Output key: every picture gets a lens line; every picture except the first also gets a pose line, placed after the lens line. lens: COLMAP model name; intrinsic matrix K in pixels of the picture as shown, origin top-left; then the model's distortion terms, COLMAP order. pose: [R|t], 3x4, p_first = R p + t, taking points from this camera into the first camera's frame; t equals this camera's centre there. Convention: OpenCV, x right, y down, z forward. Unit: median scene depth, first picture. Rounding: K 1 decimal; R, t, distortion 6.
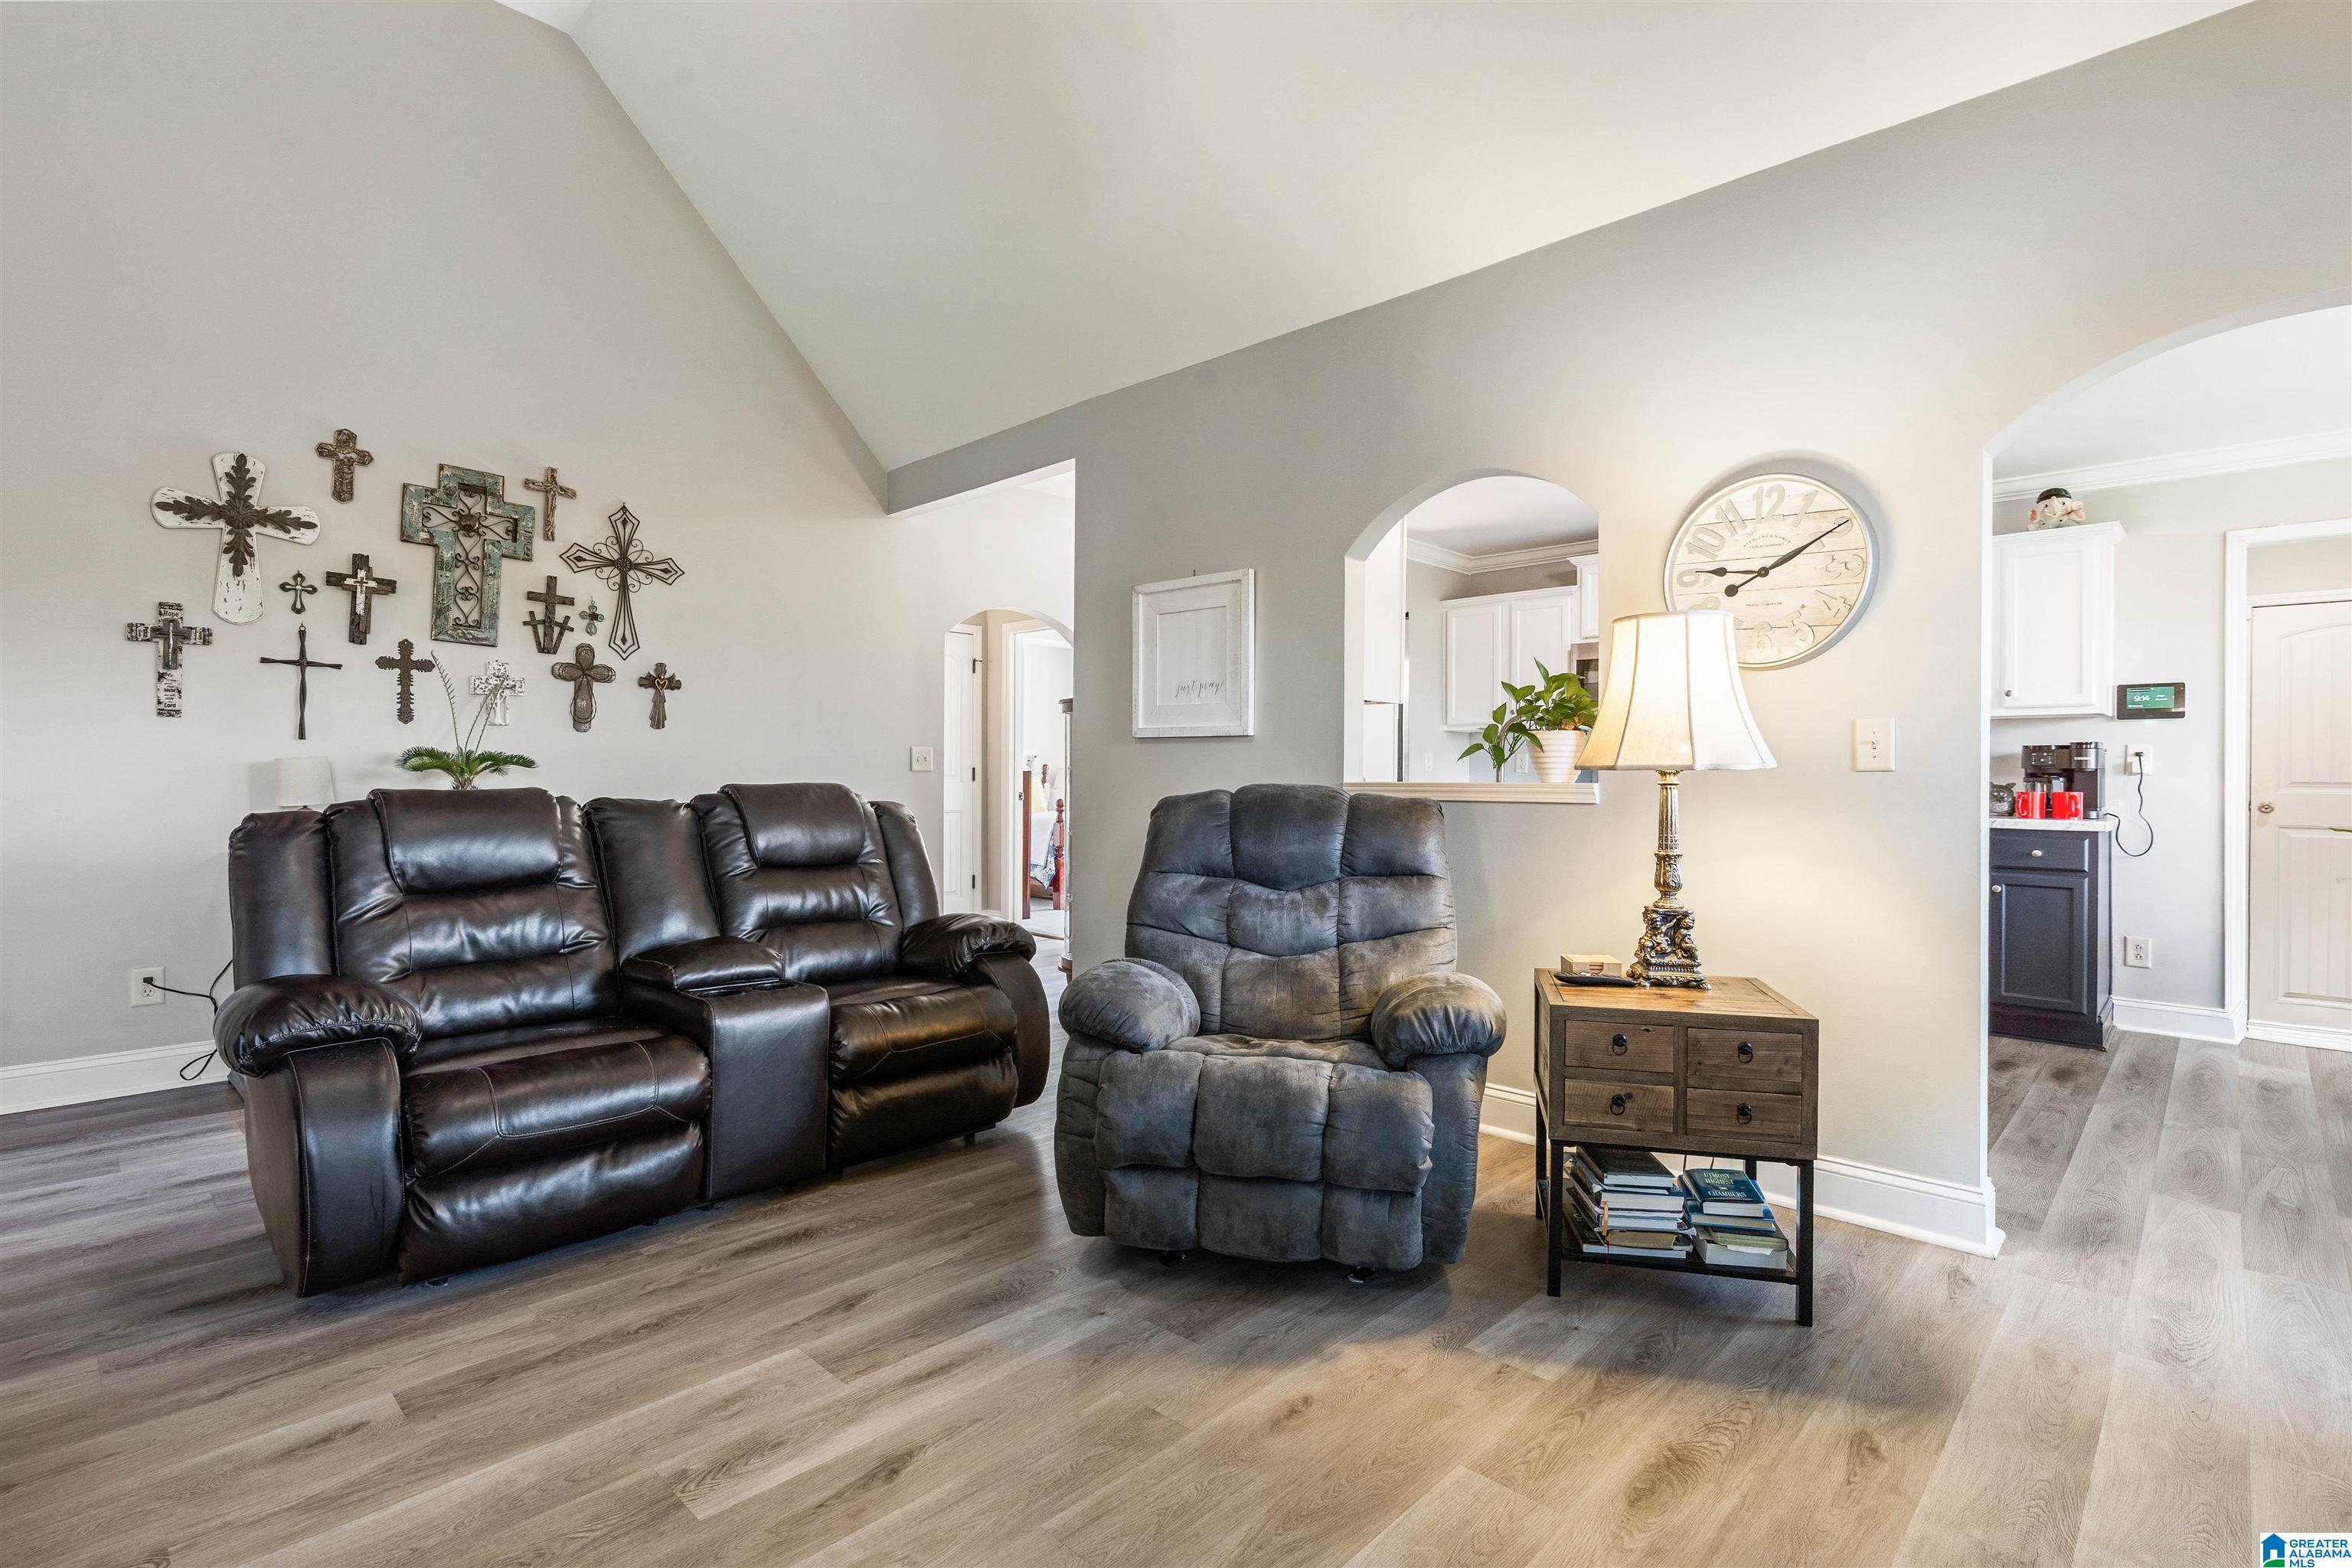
lens RADIAL K [[1100.4, 0, 1176.0], [0, 1100.4, 784.0], [0, 0, 1]] dist [-0.002279, -0.000254]
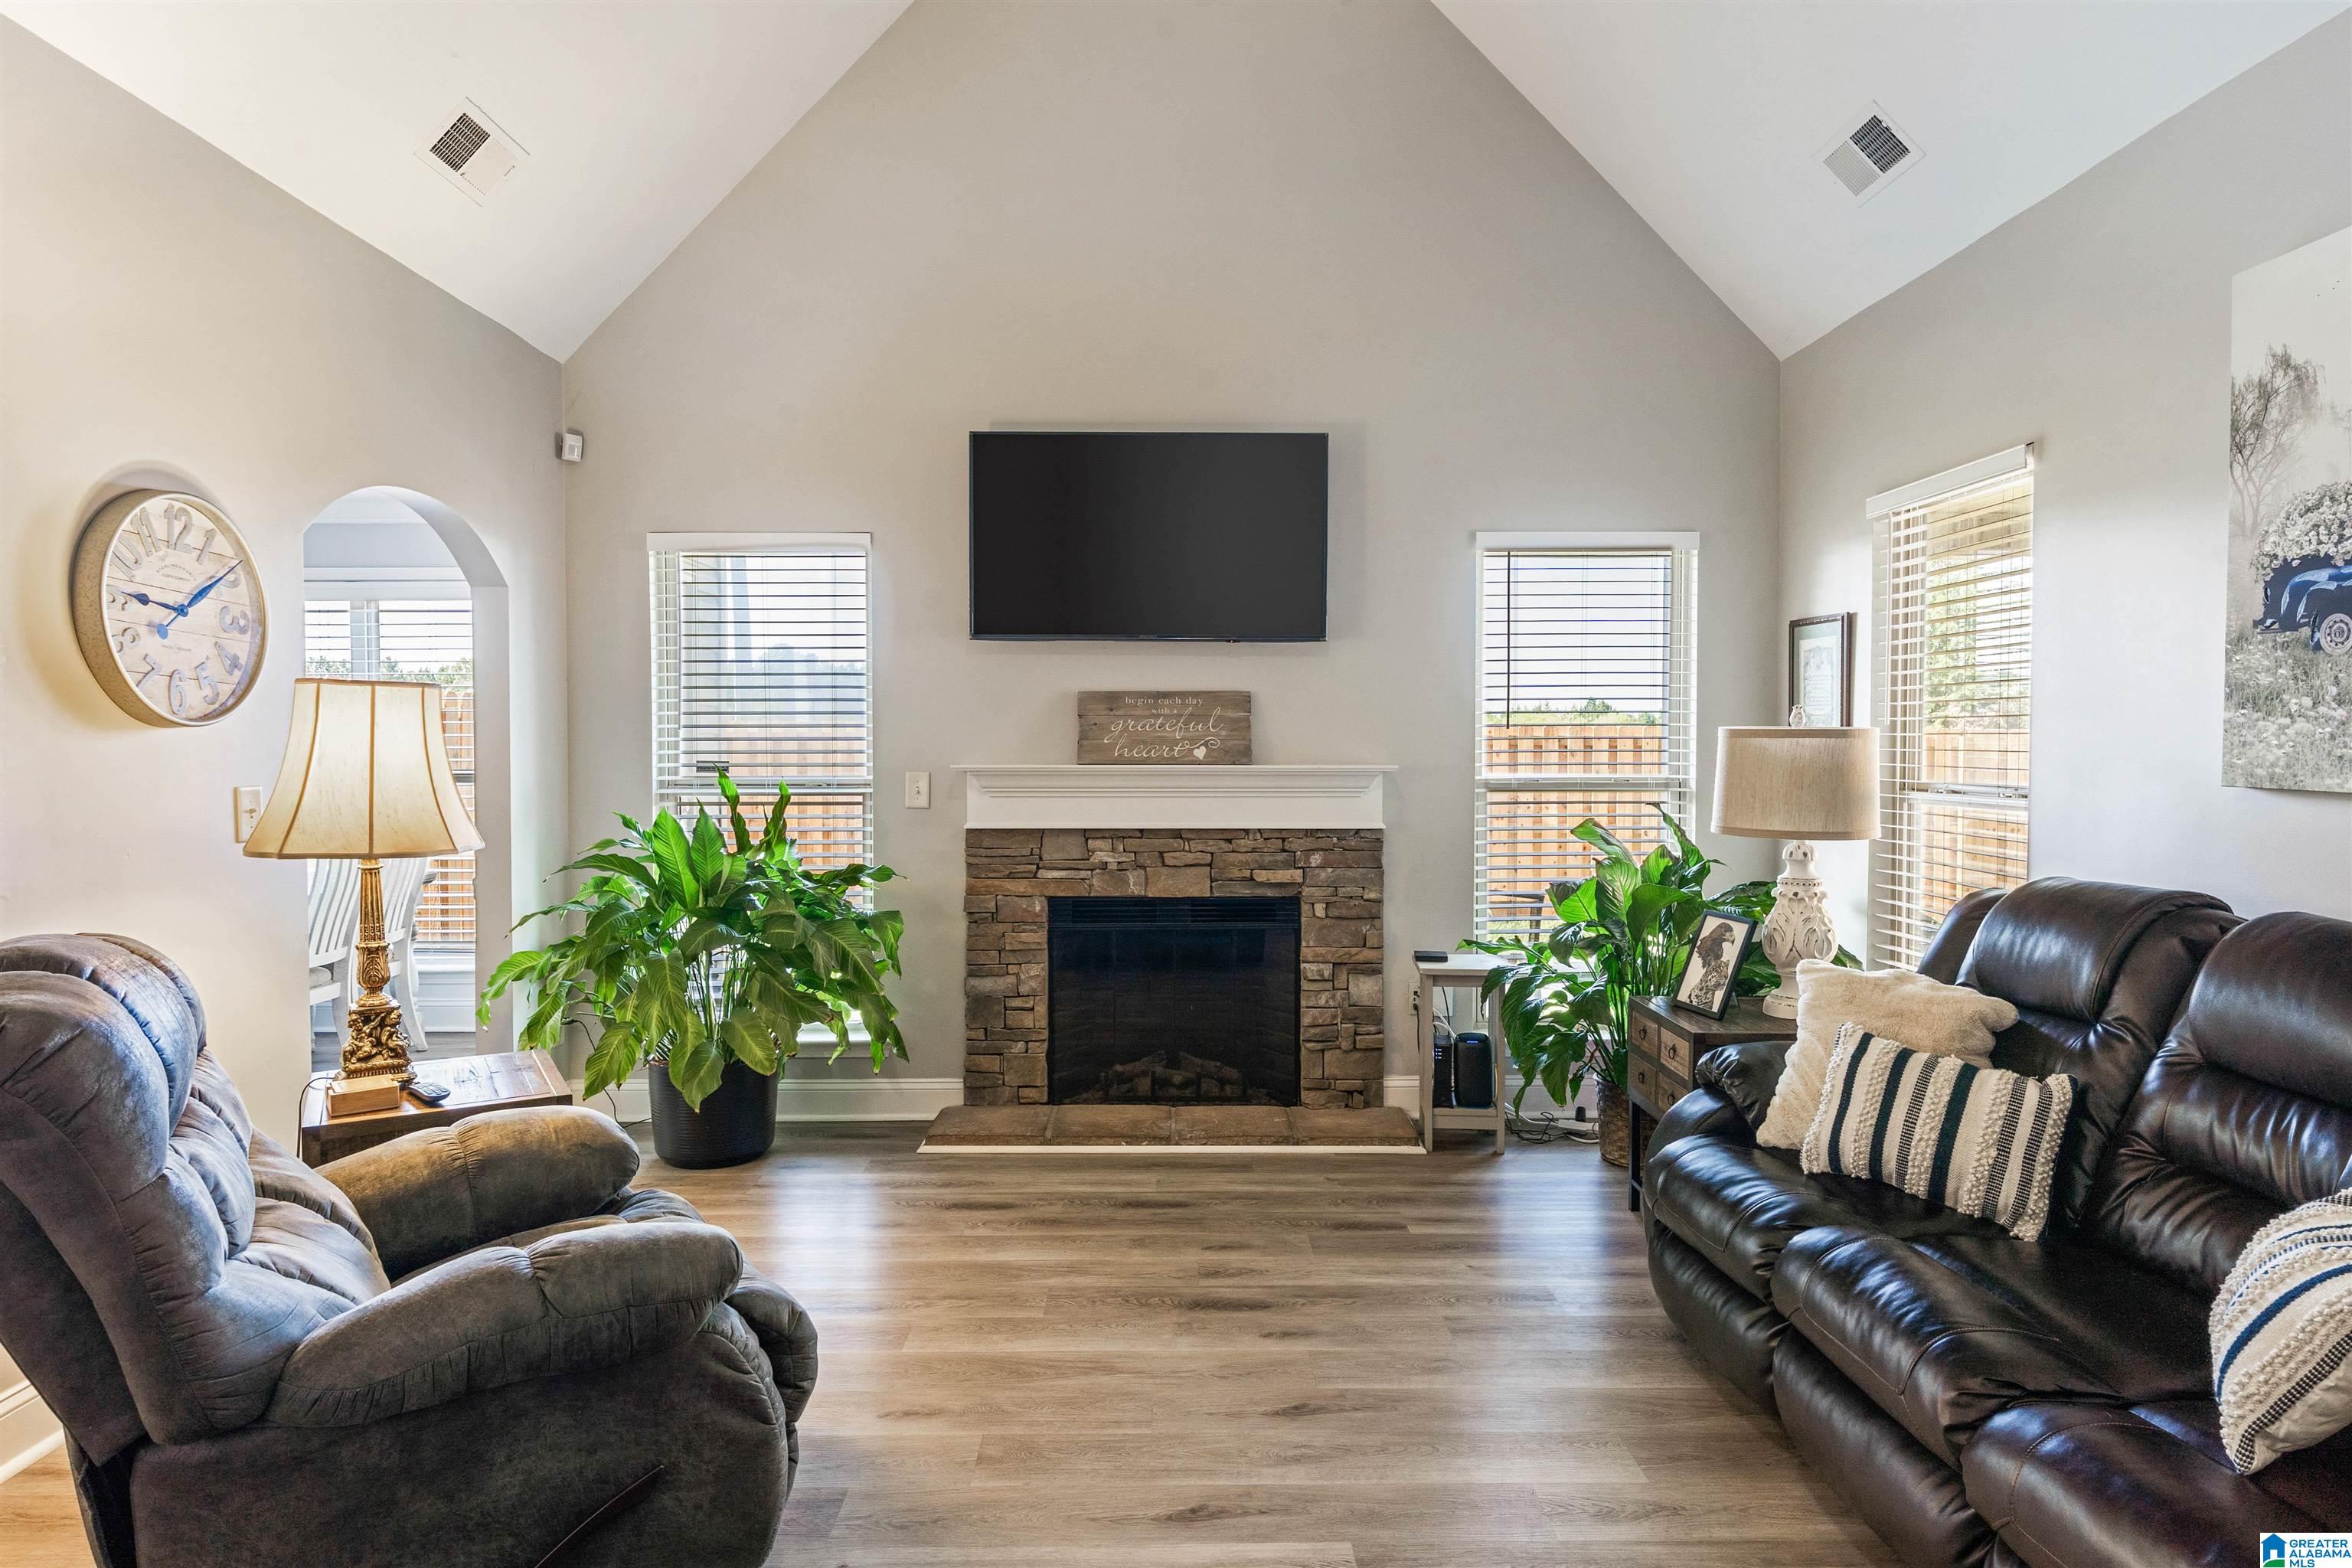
lens RADIAL K [[1455.8, 0, 1176.0], [0, 1455.8, 784.0], [0, 0, 1]] dist [0.001320, 0.000281]
pose [[-0.700100, -0.025353, 0.713594, -0.879537], [0.003722, 0.999226, 0.039152, -0.114911], [-0.714035, 0.030067, -0.699464, 1.392564]]
